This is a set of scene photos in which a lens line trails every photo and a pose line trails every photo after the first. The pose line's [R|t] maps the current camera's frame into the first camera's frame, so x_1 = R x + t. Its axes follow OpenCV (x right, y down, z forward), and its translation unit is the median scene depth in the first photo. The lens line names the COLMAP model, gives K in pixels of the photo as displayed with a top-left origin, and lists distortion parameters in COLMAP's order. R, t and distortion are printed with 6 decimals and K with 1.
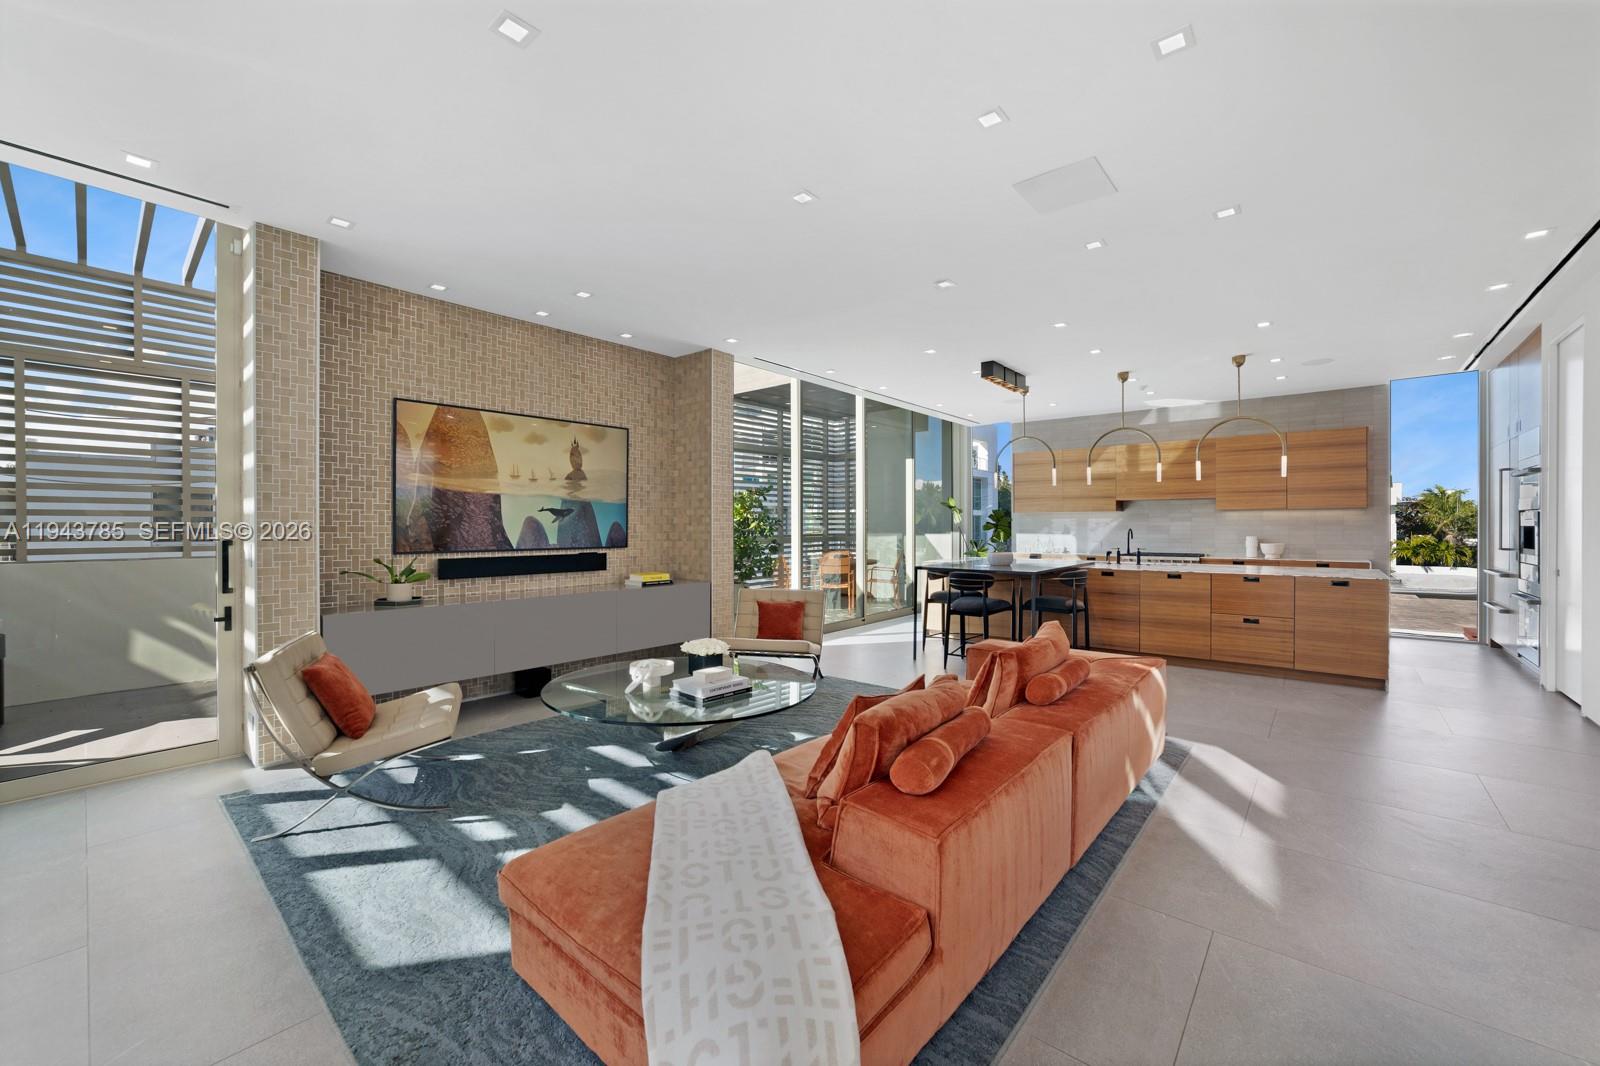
lens RADIAL K [[626.7, 0, 810.1], [0, 626.7, 526.3], [0, 0, 1]] dist [-0.011561, 0.000146]
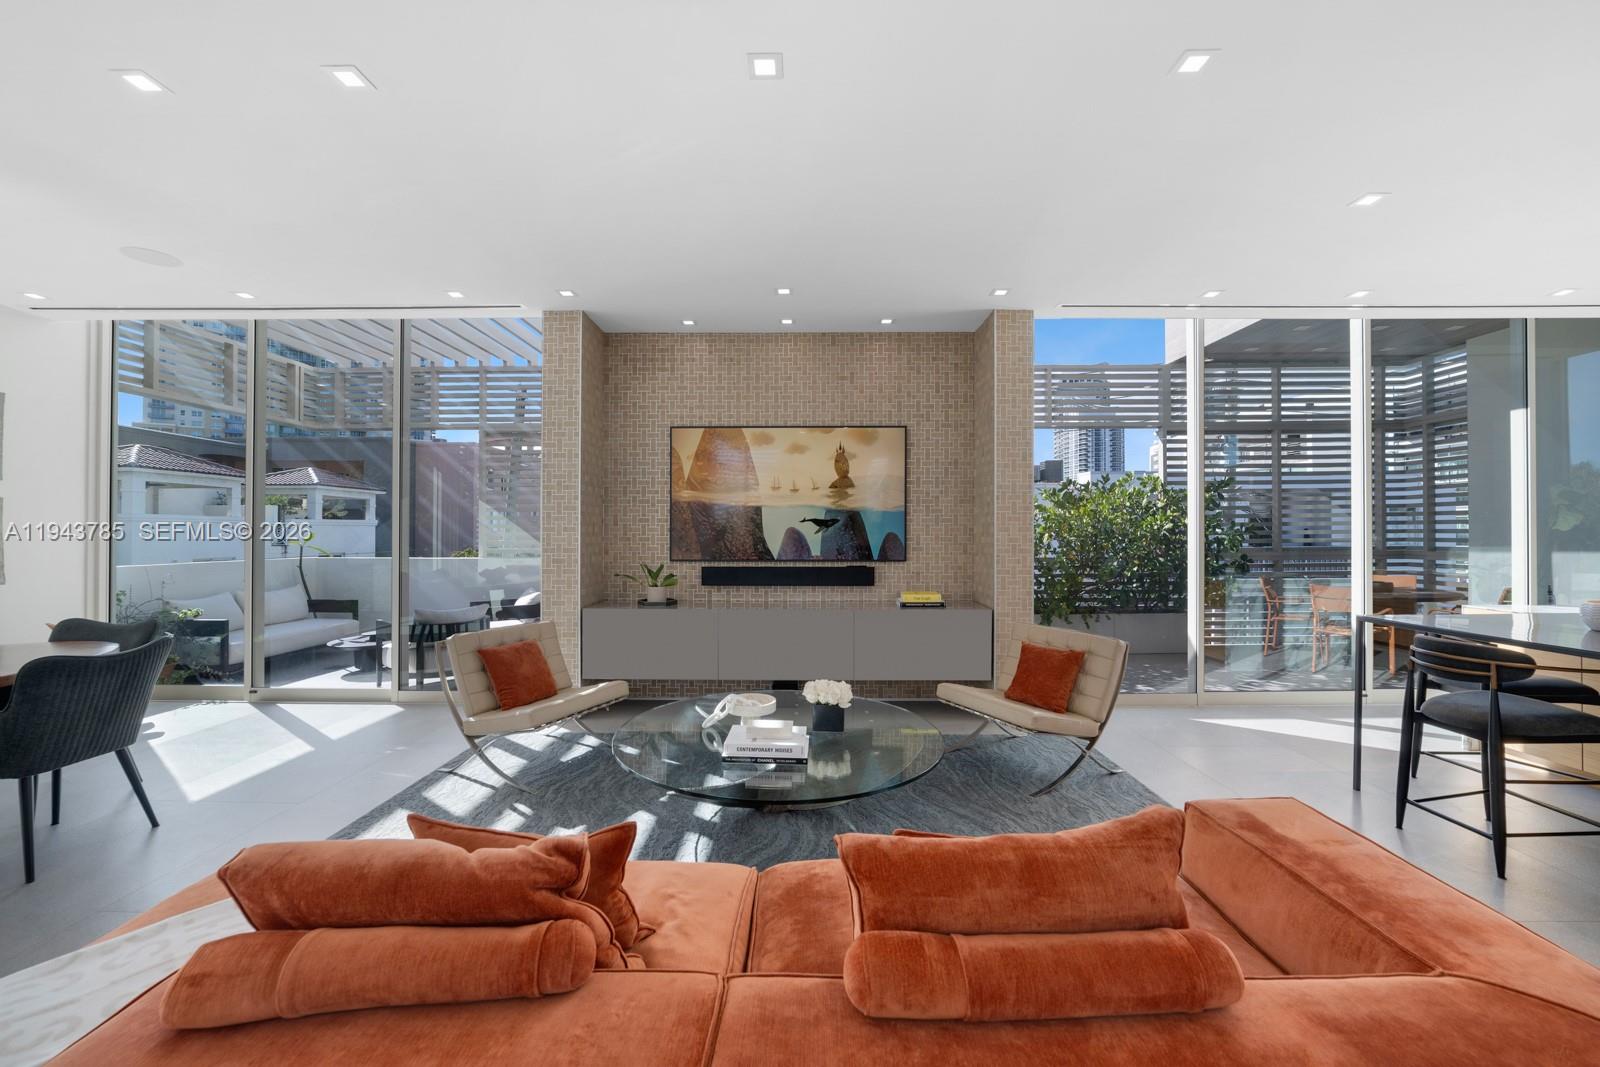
lens RADIAL K [[626.7, 0, 802.5], [0, 626.7, 534.4], [0, 0, 1]] dist [-0.011561, 0.000146]
pose [[0.644214, -0.000959, -0.764845, 0.333155], [-0.001074, 0.999997, -0.002159, -0.002394], [0.764845, 0.002212, 0.644211, 0.375689]]
